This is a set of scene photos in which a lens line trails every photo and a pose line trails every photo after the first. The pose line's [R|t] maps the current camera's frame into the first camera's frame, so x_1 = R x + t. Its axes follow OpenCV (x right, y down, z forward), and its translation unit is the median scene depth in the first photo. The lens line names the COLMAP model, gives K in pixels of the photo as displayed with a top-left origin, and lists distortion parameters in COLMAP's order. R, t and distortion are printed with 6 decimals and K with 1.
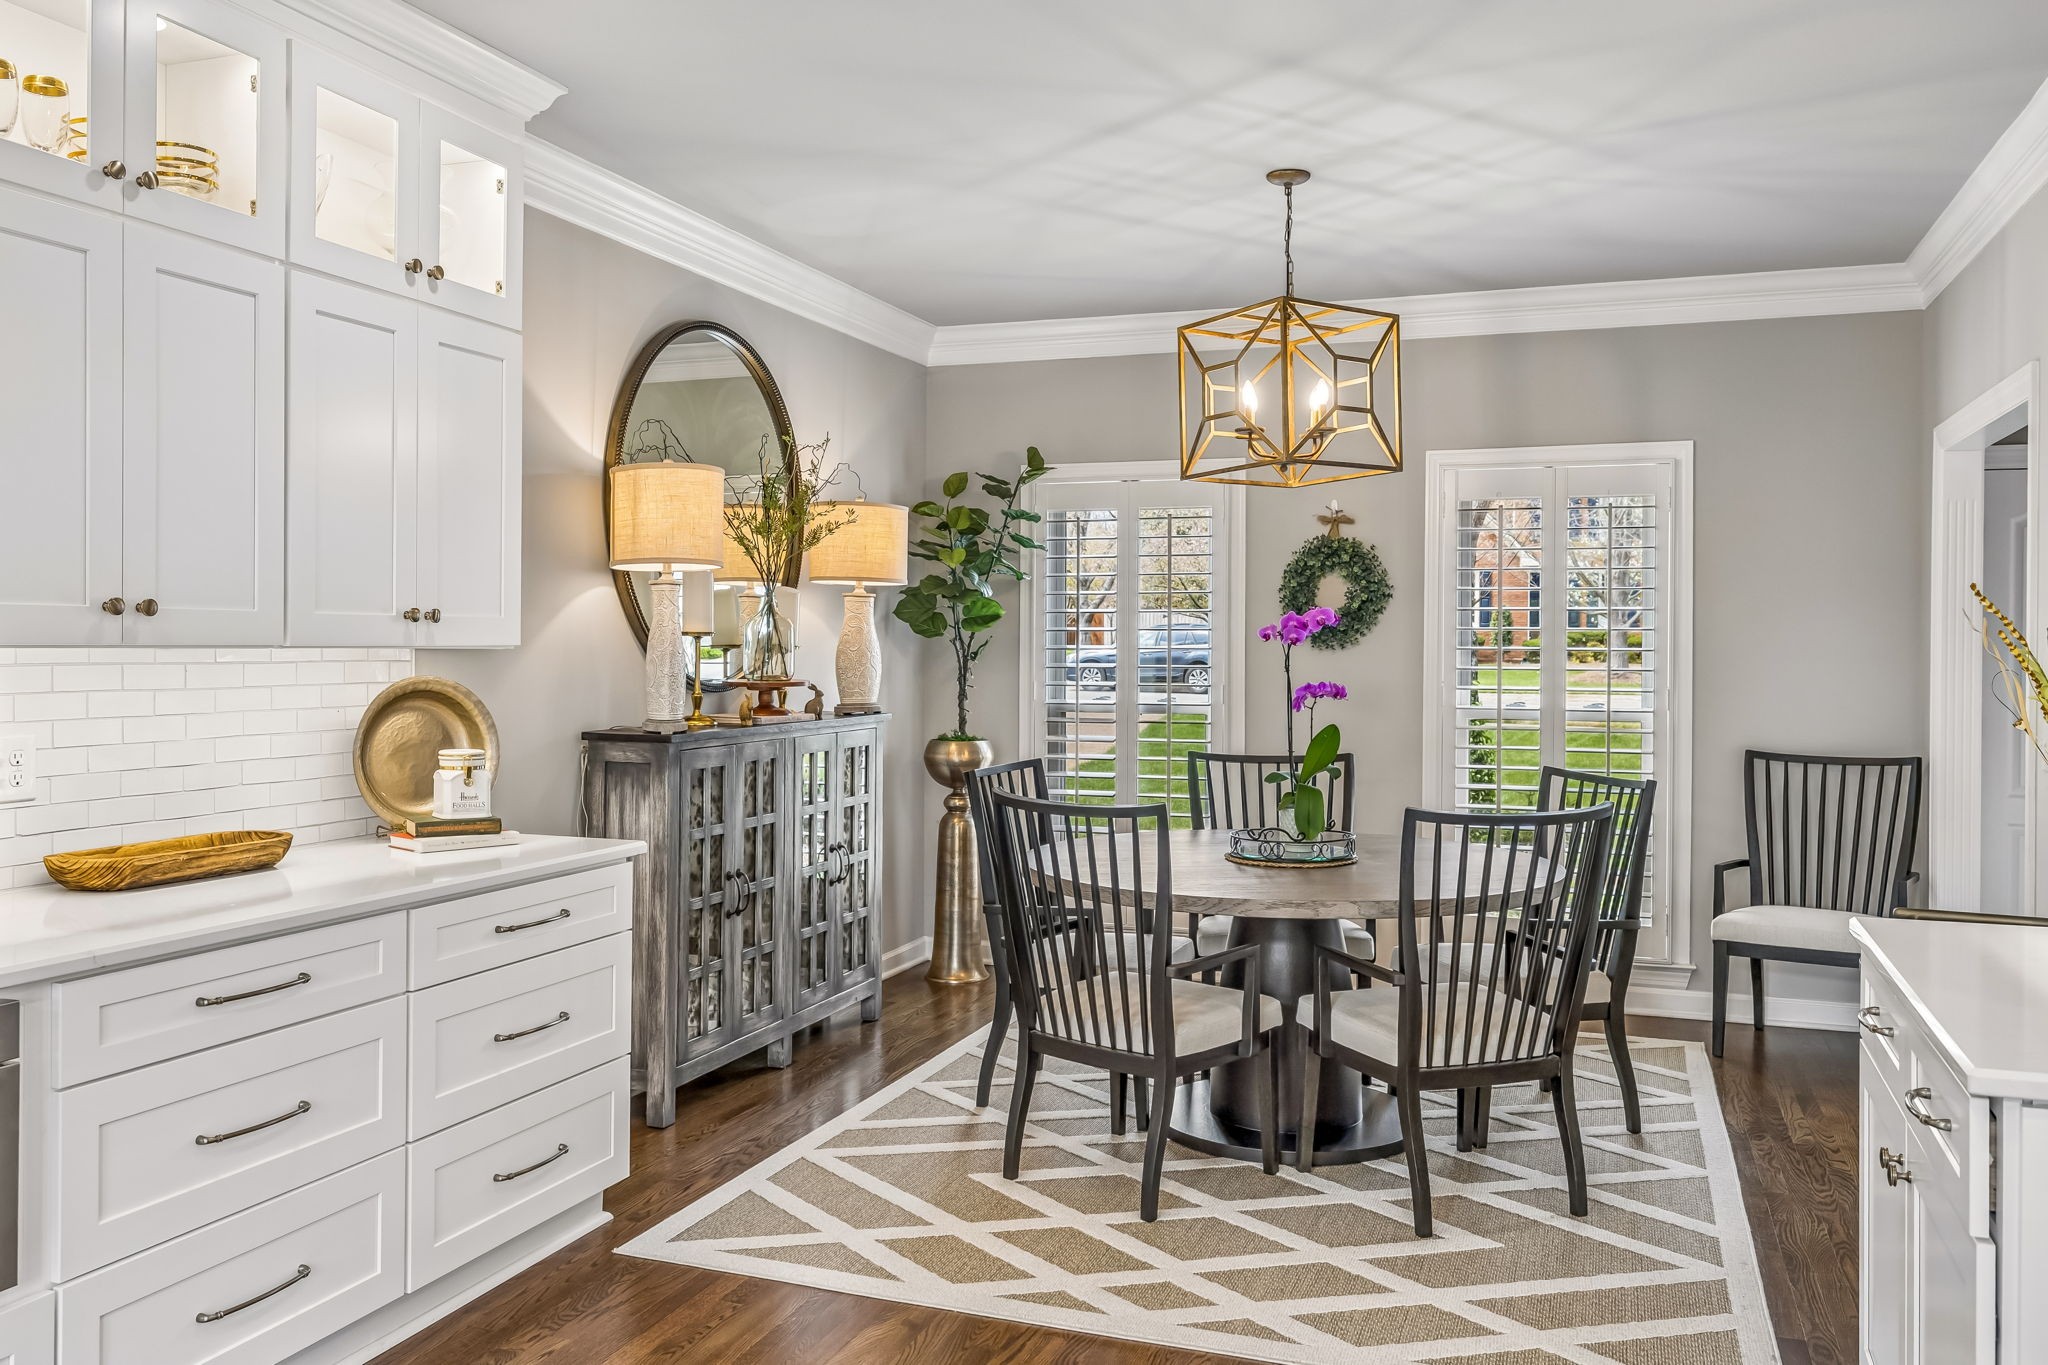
lens RADIAL K [[1651.5, 0, 1019.5], [0, 1651.5, 648.8], [0, 0, 1]] dist [-0.001908, 0.005097]
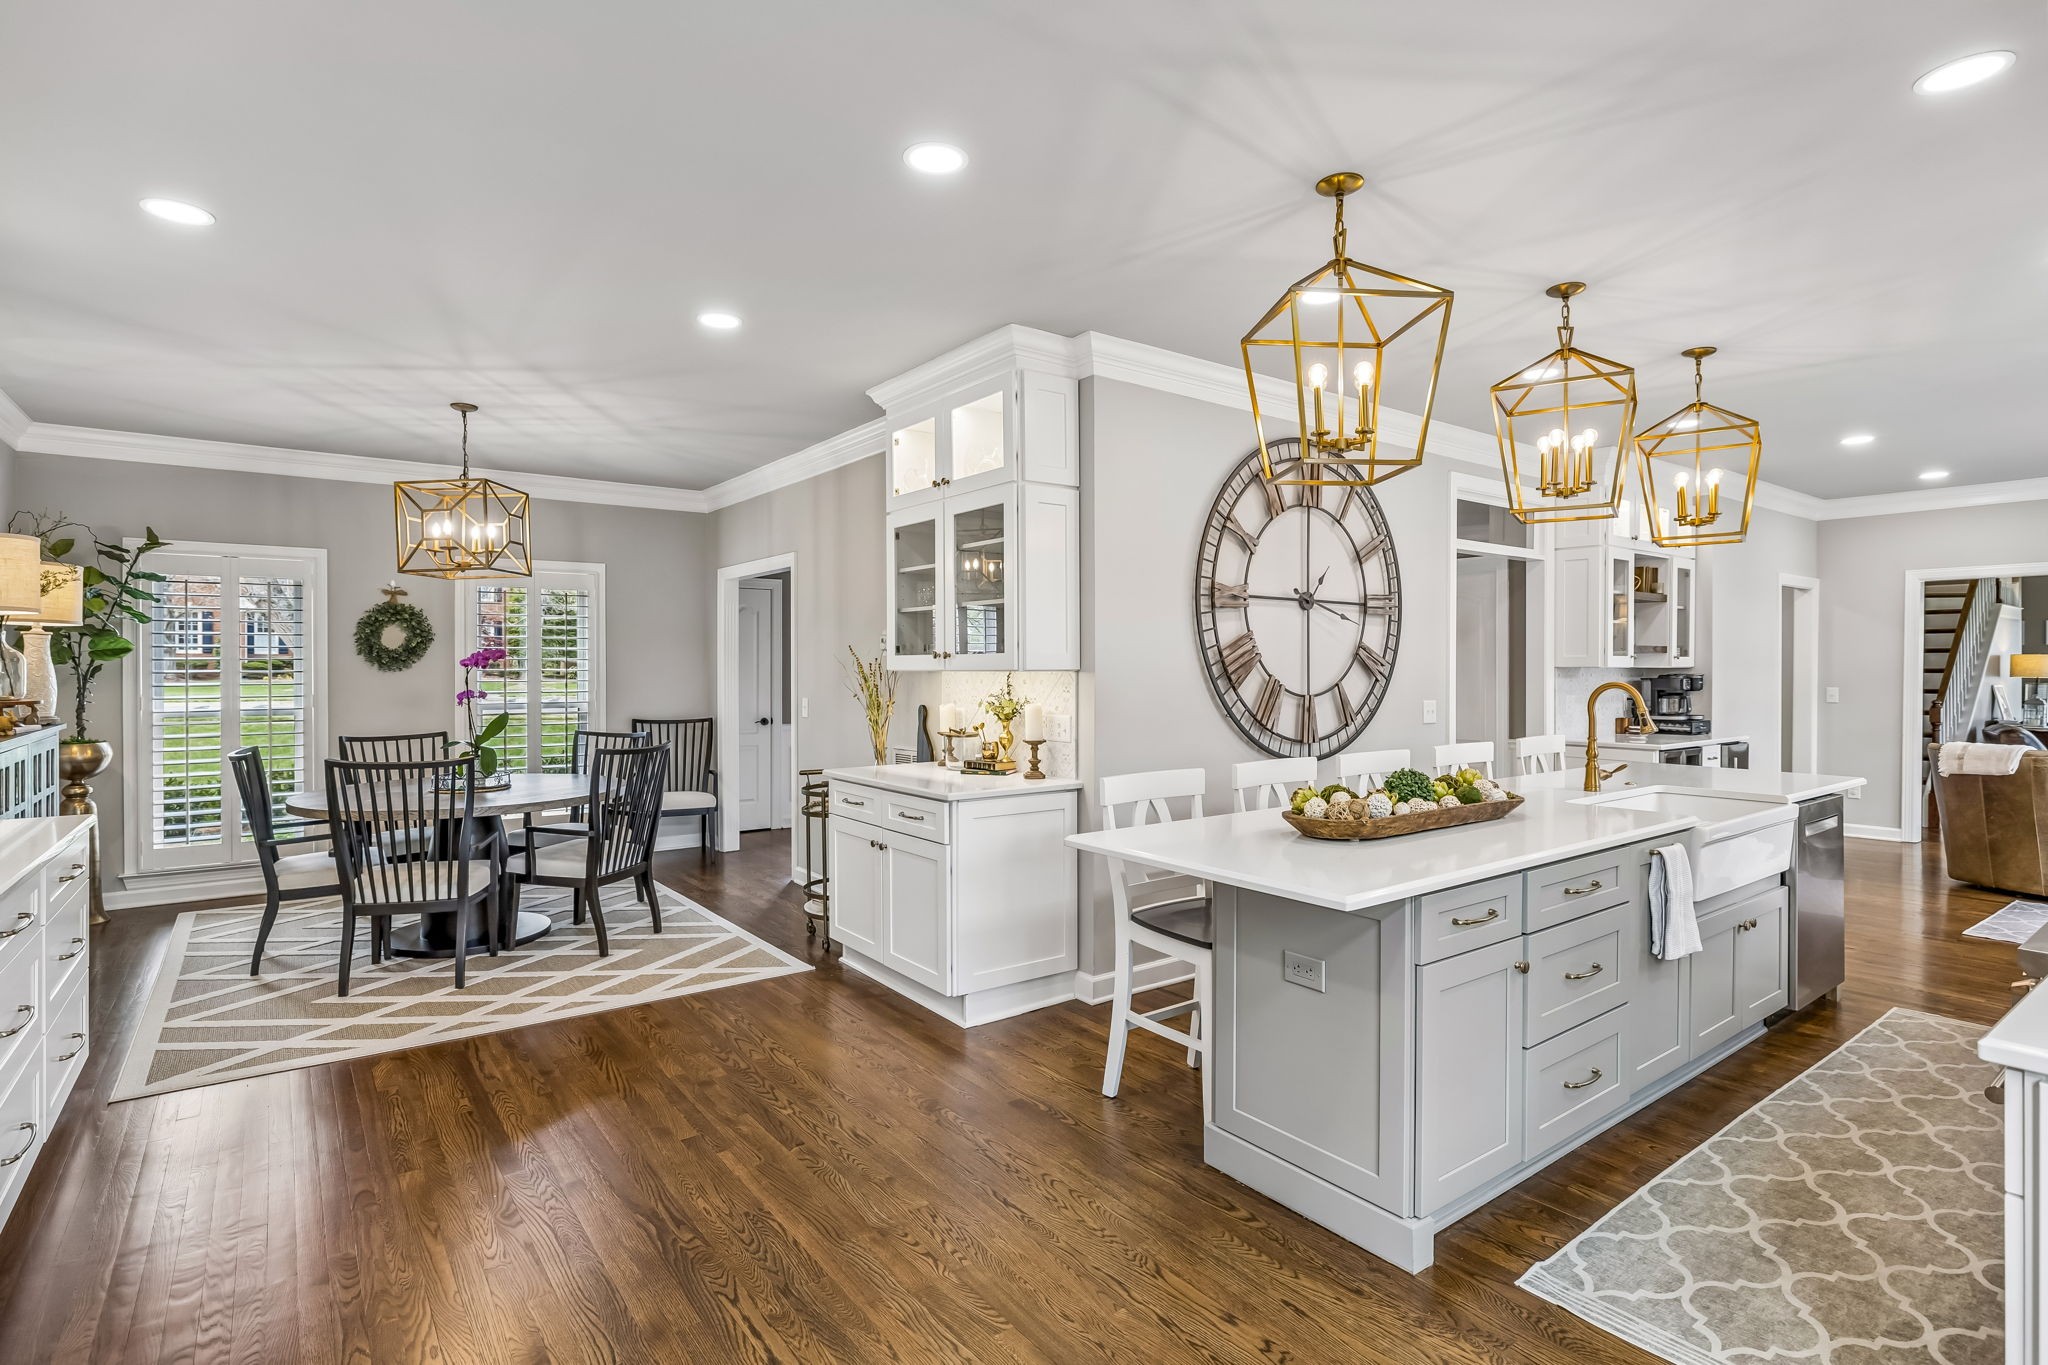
lens RADIAL K [[1004.0, 0, 1030.9], [0, 1004.0, 676.5], [0, 0, 1]] dist [-0.001885, -0.000083]
pose [[0.543267, -0.014810, 0.839430, -0.471876], [0.005619, 0.999886, 0.014004, -0.007468], [-0.839541, -0.002891, 0.543288, -0.117142]]
